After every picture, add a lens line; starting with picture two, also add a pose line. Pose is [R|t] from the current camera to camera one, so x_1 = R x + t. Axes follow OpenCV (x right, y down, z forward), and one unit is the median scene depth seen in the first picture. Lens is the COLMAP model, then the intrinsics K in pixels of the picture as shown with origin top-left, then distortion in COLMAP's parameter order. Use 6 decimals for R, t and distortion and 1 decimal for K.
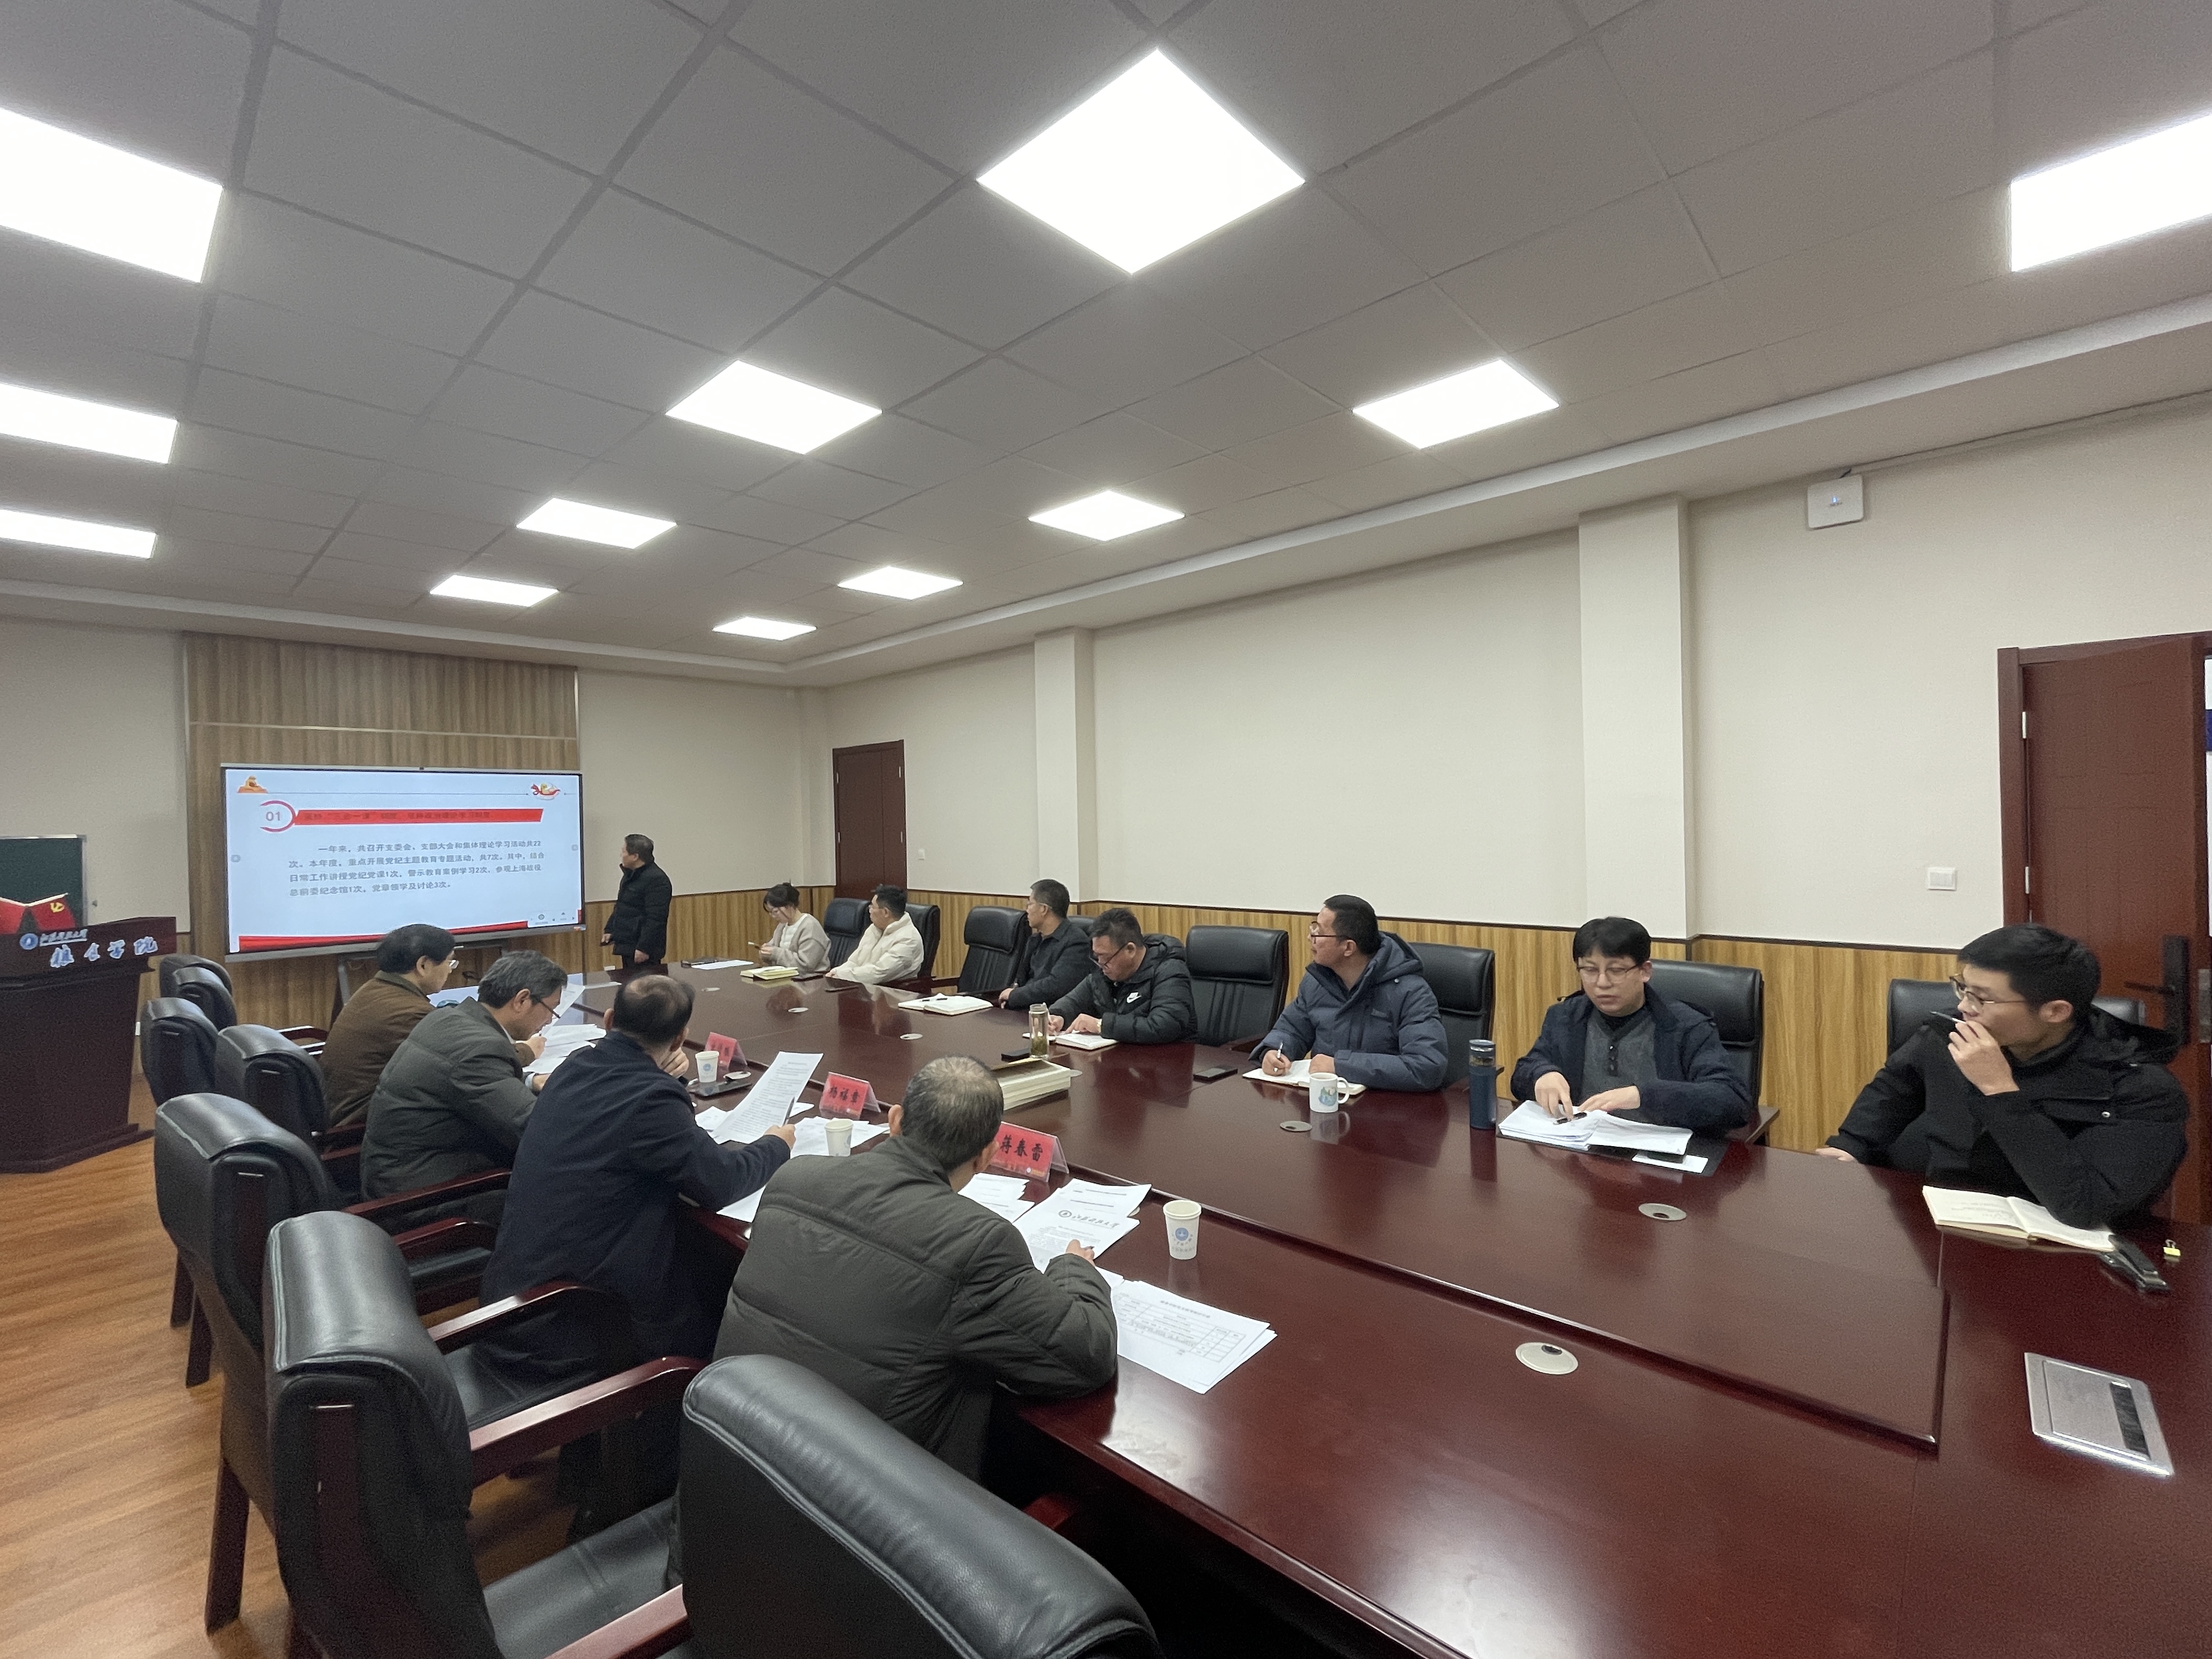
lens RADIAL K [[952.4, 0, 1100.1], [0, 952.4, 830.5], [0, 0, 1]] dist [-0.004568, 0.000149]
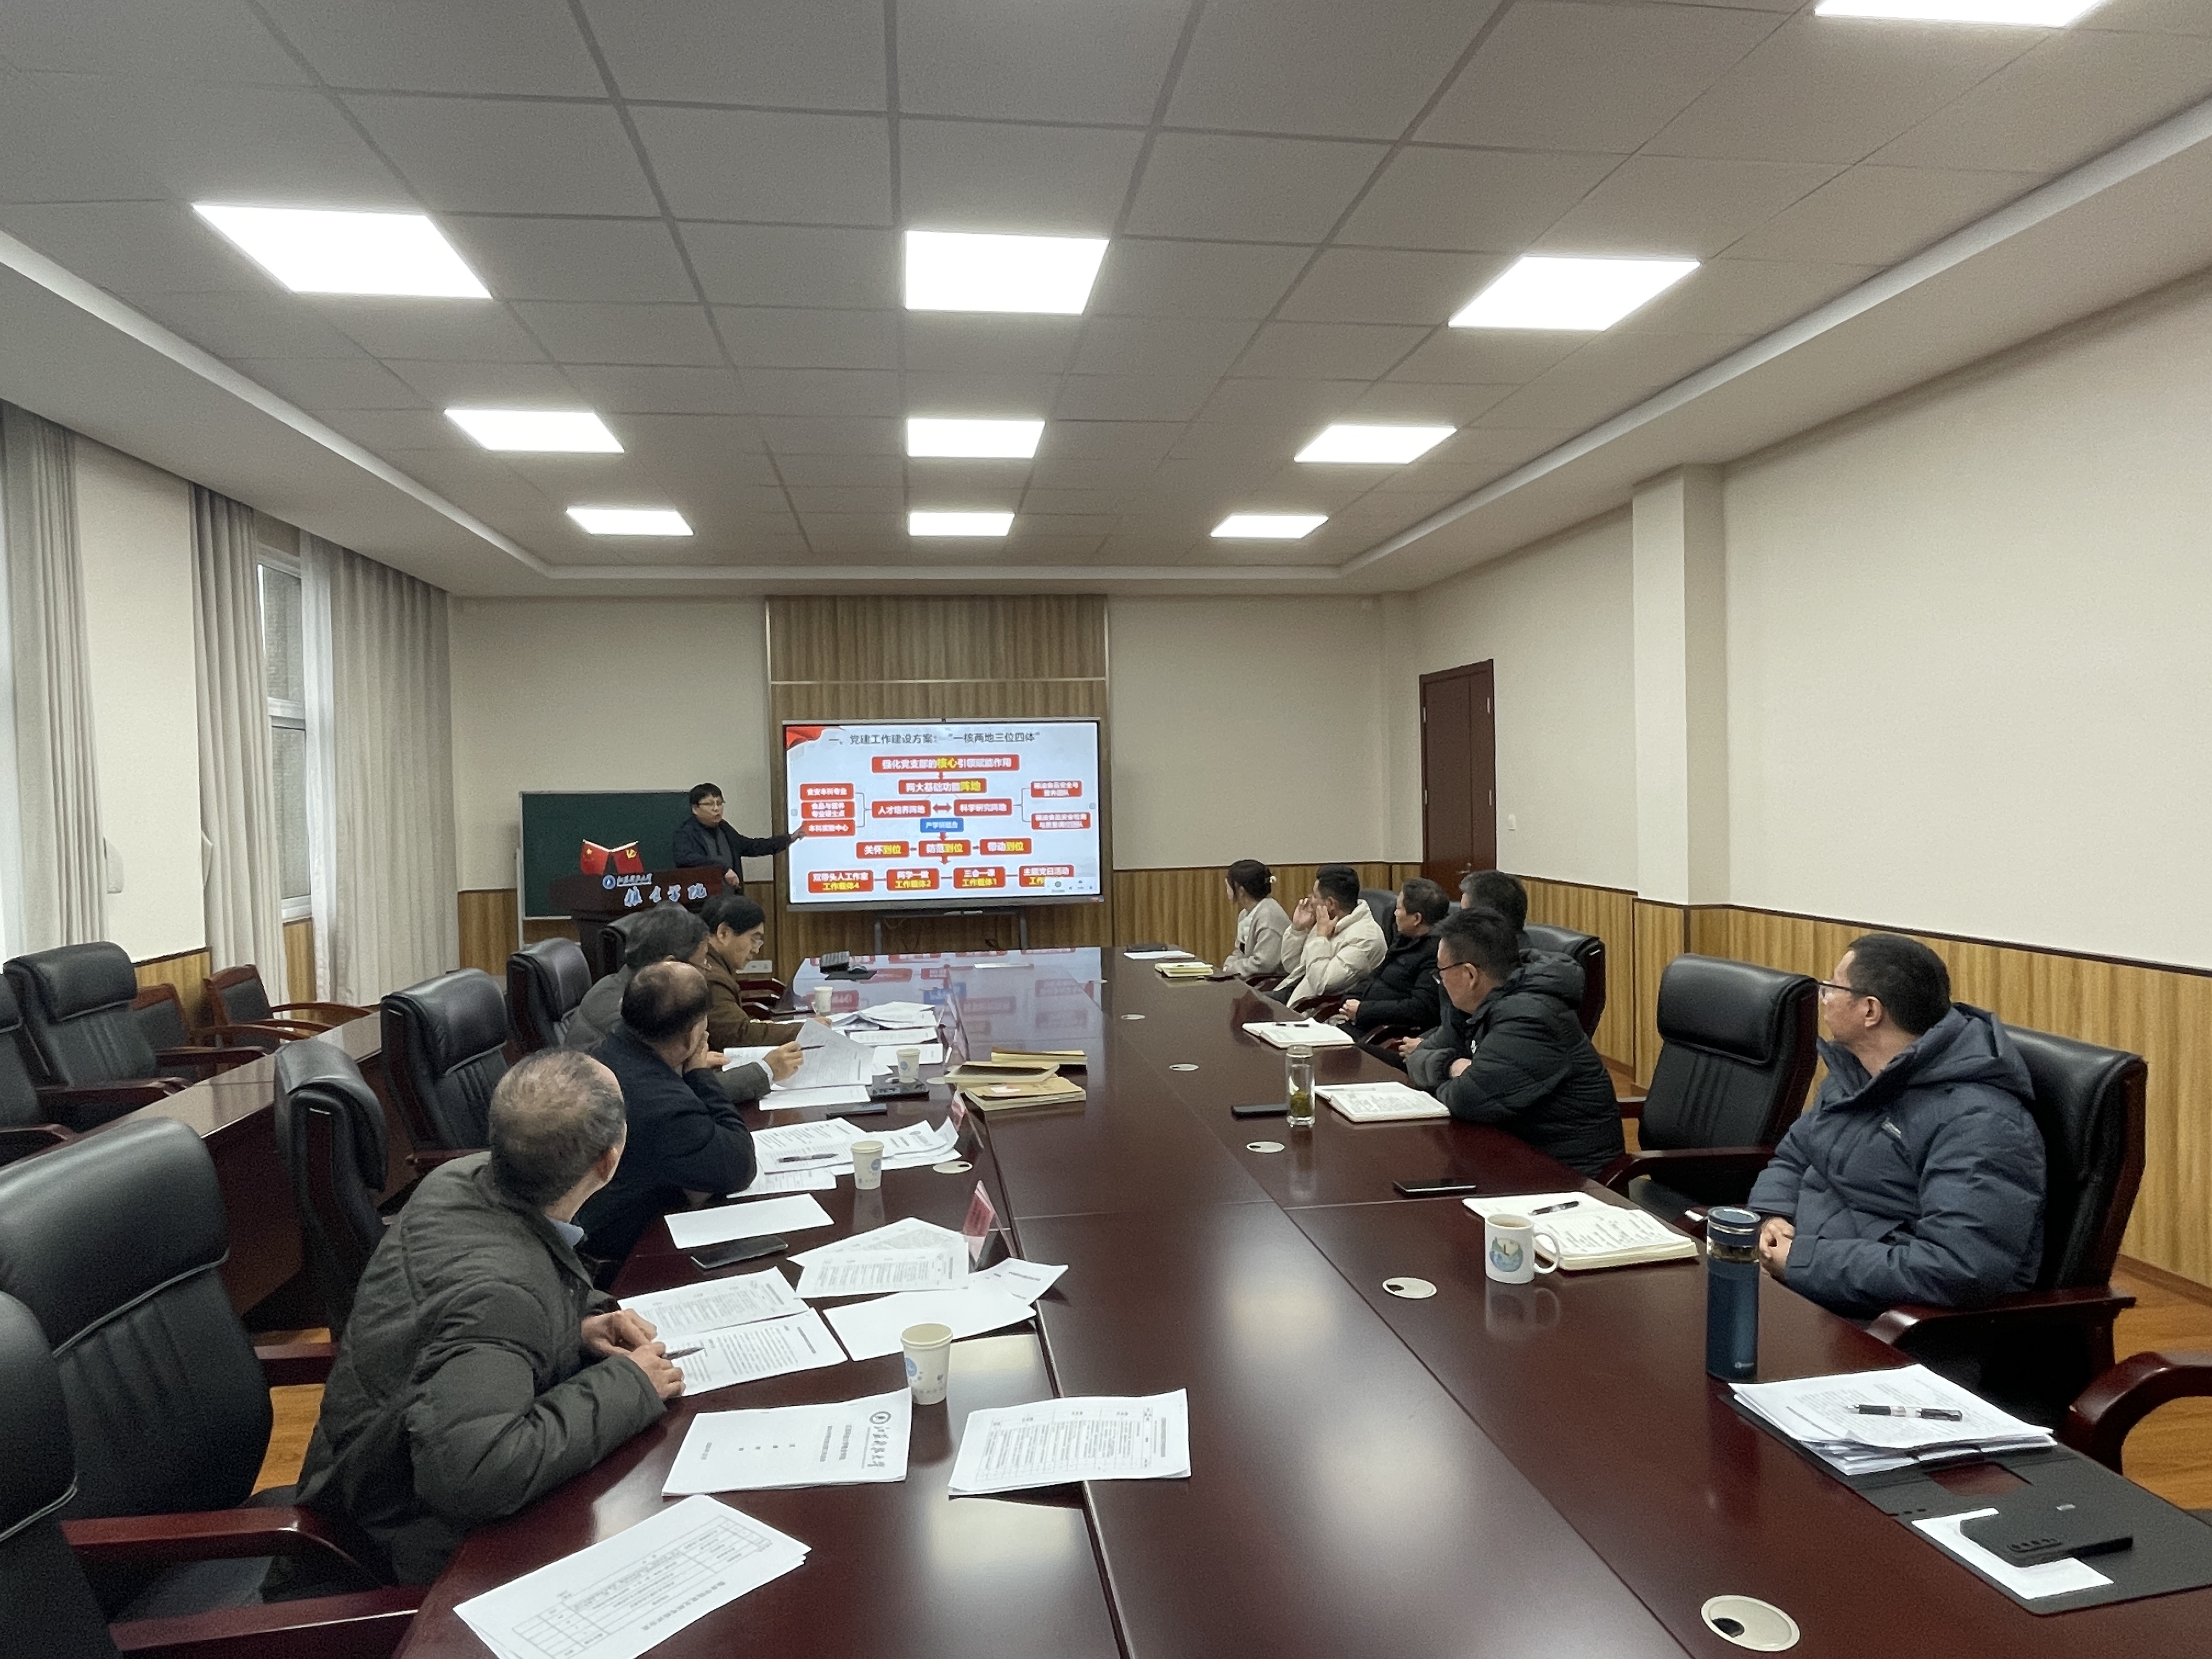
lens RADIAL K [[1302.5, 0, 1106.0], [0, 1302.5, 835.3], [0, 0, 1]] dist [-0.014863, 0.002728]
pose [[0.783509, 0.028482, -0.620728, 0.219360], [-0.003404, 0.999131, 0.041548, -0.005397], [0.621372, -0.030441, 0.782924, 0.092318]]
